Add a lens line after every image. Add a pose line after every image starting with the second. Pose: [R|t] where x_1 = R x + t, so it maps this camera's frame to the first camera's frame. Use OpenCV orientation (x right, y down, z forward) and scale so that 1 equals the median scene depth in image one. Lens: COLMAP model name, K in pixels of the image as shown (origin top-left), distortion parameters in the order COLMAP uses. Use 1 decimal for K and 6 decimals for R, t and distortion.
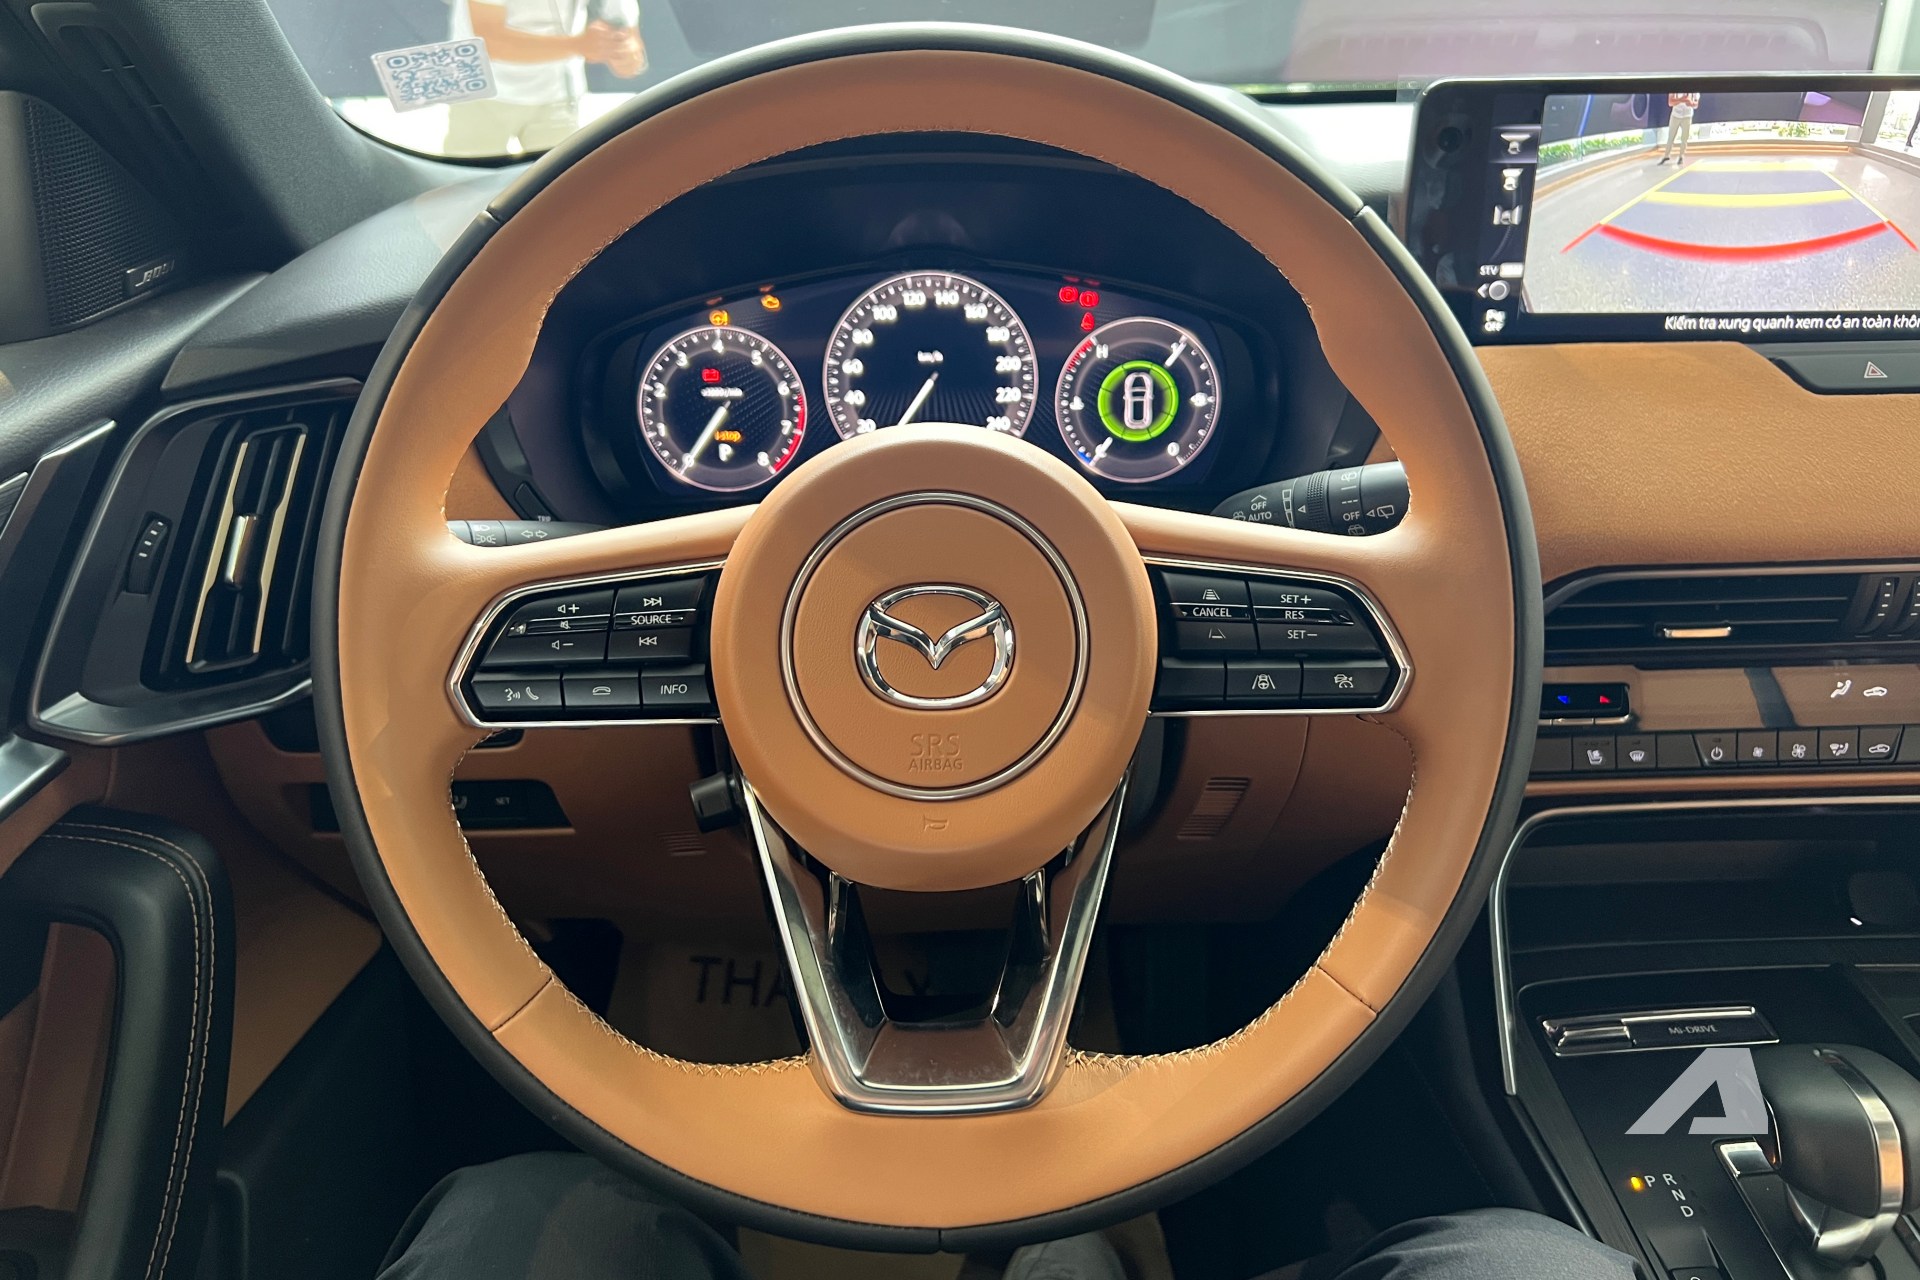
lens RADIAL K [[1428.3, 0, 966.7], [0, 1428.3, 580.8], [0, 0, 1]] dist [0.050974, -0.076750]
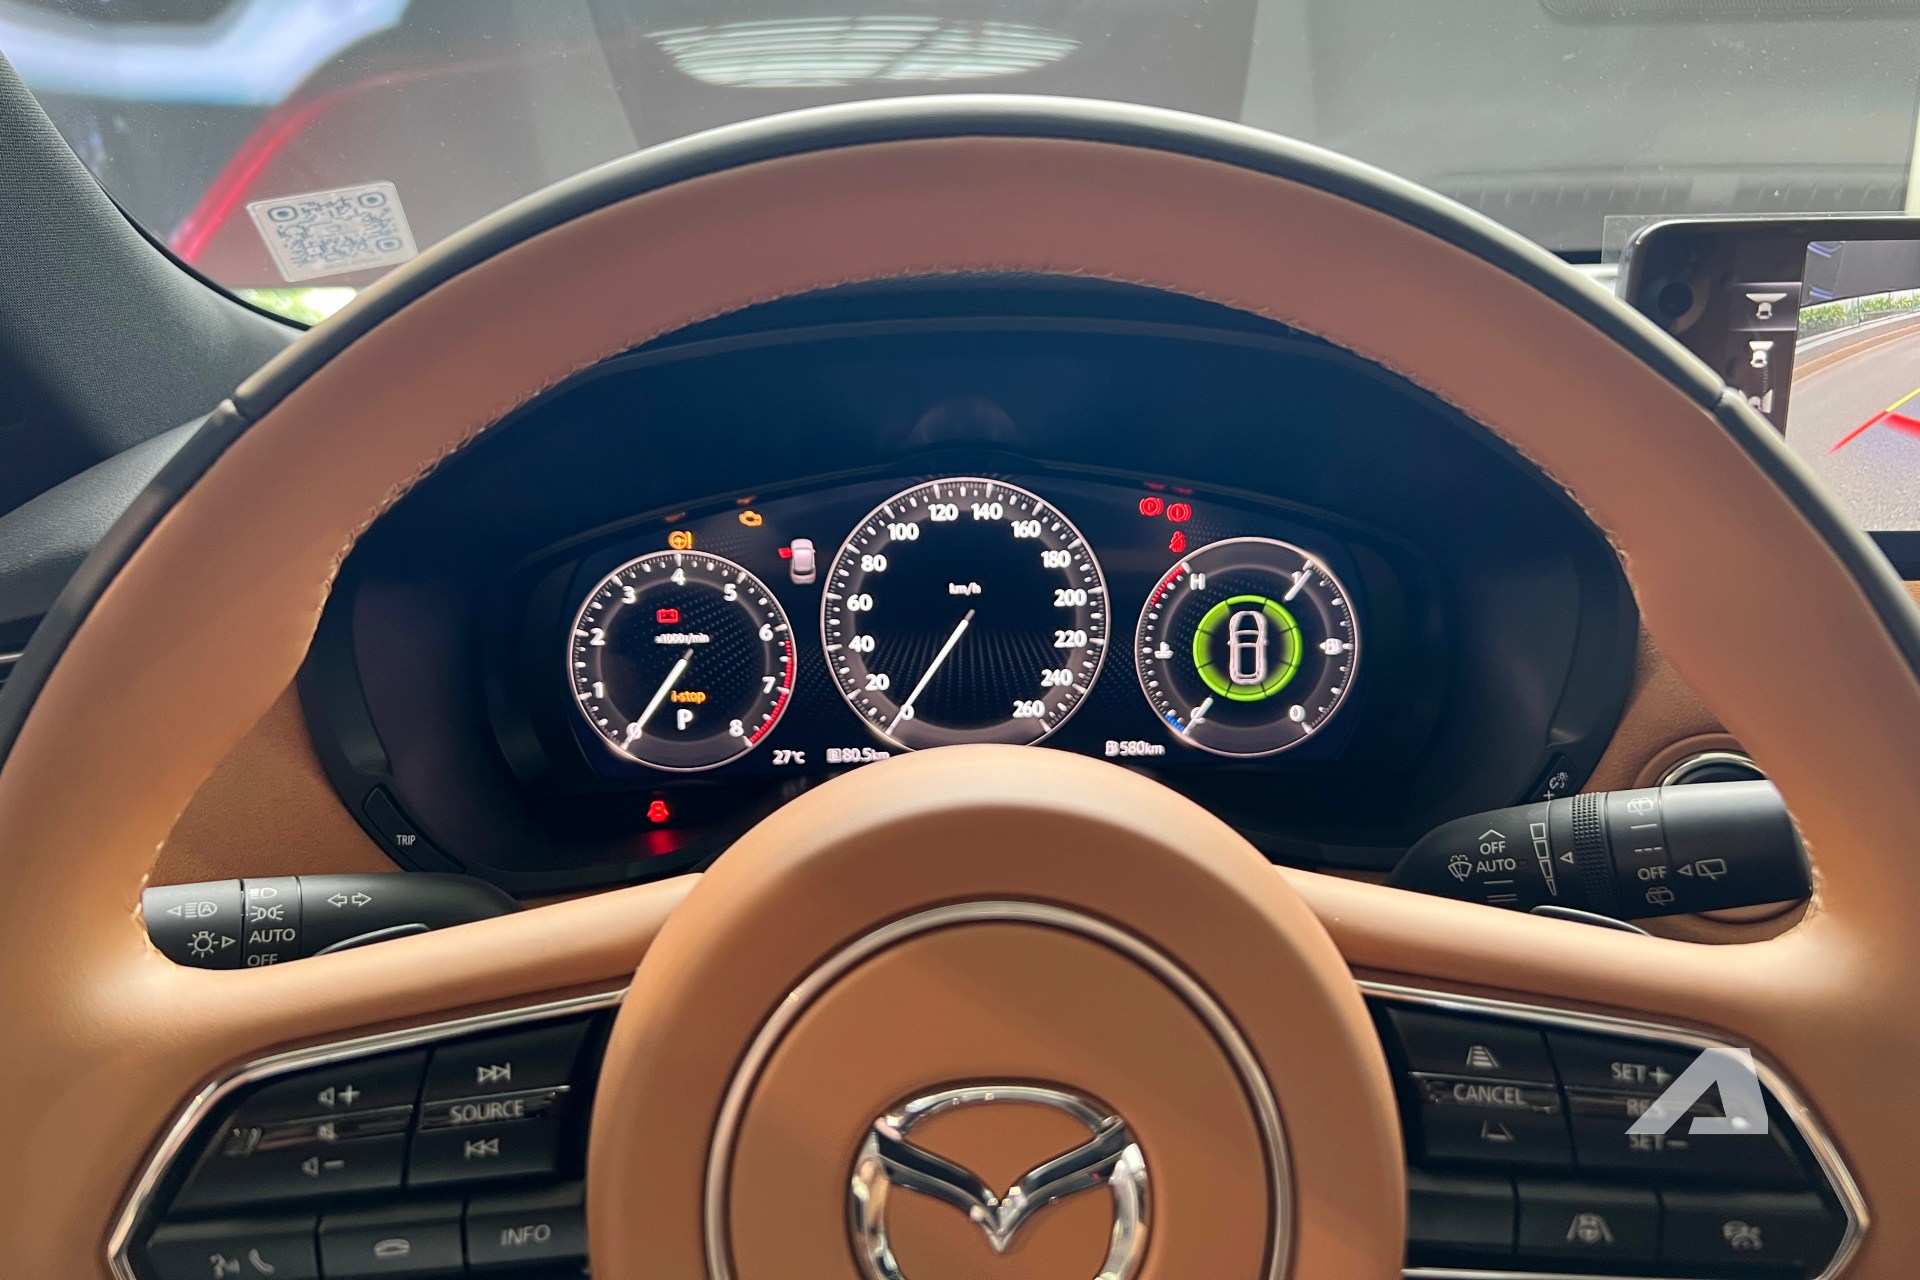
lens RADIAL K [[1683.2, 0, 959.1], [0, 1683.2, 593.5], [0, 0, 1]] dist [0.042693, -0.013818]
pose [[0.999753, -0.000555, -0.022232, -0.009453], [-0.002463, 0.990775, -0.135497, -0.037334], [0.022102, 0.135518, 0.990528, 0.141960]]
